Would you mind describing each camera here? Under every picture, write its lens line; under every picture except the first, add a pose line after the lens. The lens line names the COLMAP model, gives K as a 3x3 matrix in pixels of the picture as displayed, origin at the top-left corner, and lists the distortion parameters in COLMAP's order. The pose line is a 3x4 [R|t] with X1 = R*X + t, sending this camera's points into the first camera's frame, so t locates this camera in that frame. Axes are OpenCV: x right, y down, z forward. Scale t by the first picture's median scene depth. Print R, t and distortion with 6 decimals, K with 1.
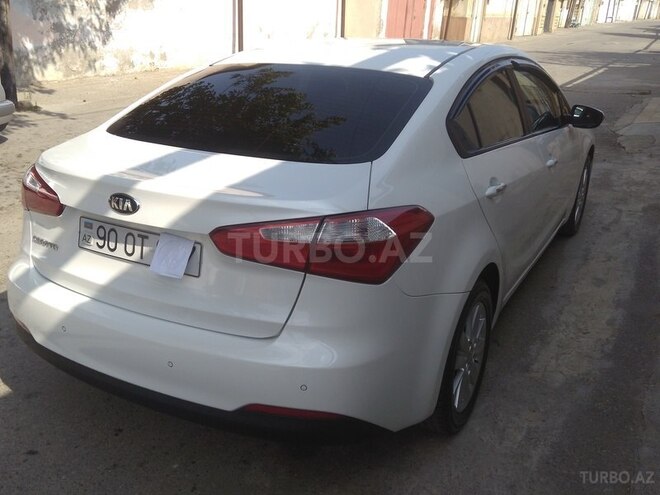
lens RADIAL K [[633.7, 0, 325.1], [0, 633.7, 248.9], [0, 0, 1]] dist [0.134299, -0.226174]
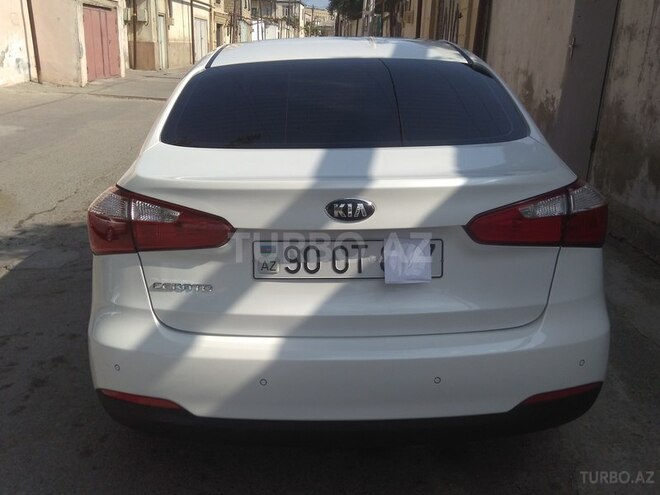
lens RADIAL K [[633.7, 0, 325.1], [0, 633.7, 248.9], [0, 0, 1]] dist [0.134299, -0.226174]
pose [[0.867445, -0.173816, 0.466184, -0.459573], [0.192595, 0.981250, 0.007490, -0.019983], [-0.458745, 0.083287, 0.884656, 0.174090]]
